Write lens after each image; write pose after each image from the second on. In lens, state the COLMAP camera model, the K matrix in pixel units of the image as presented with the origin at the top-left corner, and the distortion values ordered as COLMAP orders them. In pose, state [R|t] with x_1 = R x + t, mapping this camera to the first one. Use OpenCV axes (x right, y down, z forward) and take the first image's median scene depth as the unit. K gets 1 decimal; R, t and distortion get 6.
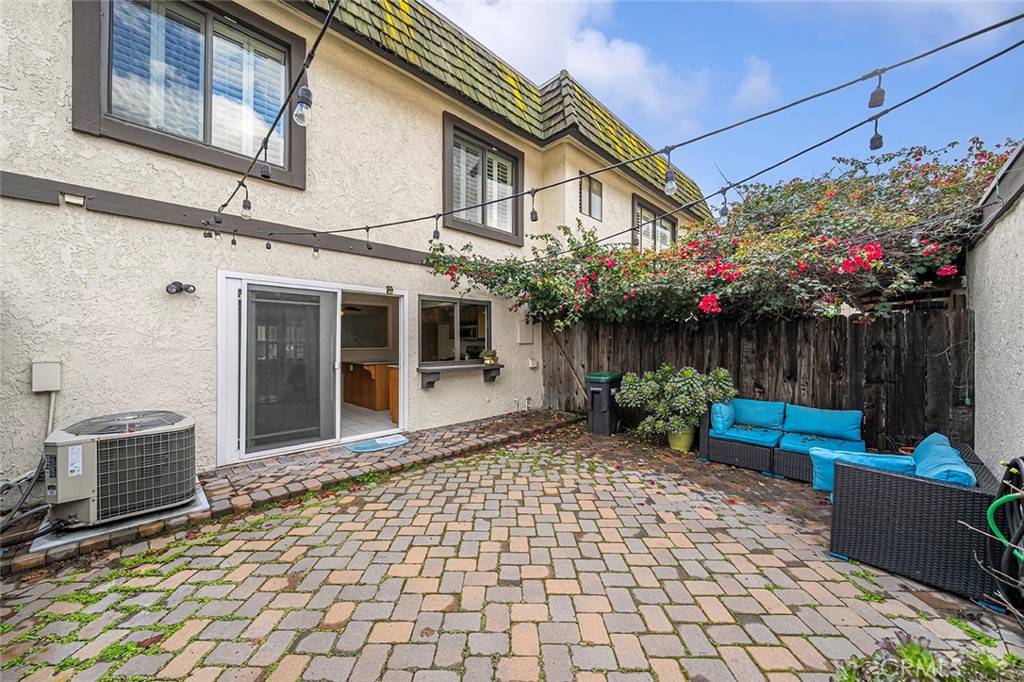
lens RADIAL K [[372.1, 0, 513.1], [0, 372.1, 341.4], [0, 0, 1]] dist [-0.004252, -0.000250]
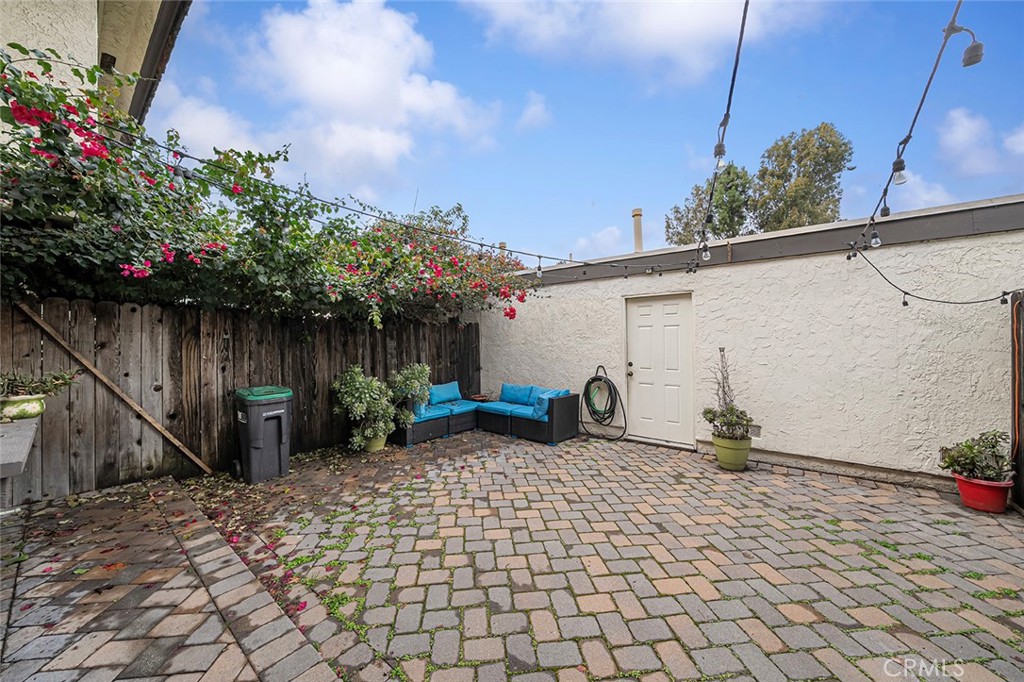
lens RADIAL K [[351.7, 0, 511.4], [0, 351.7, 337.0], [0, 0, 1]] dist [-0.005966, 0.000393]
pose [[-0.093927, 0.000070, 0.995579, -0.600625], [0.010803, 0.999941, 0.000949, -0.008092], [-0.995520, 0.010845, -0.093922, 0.832945]]
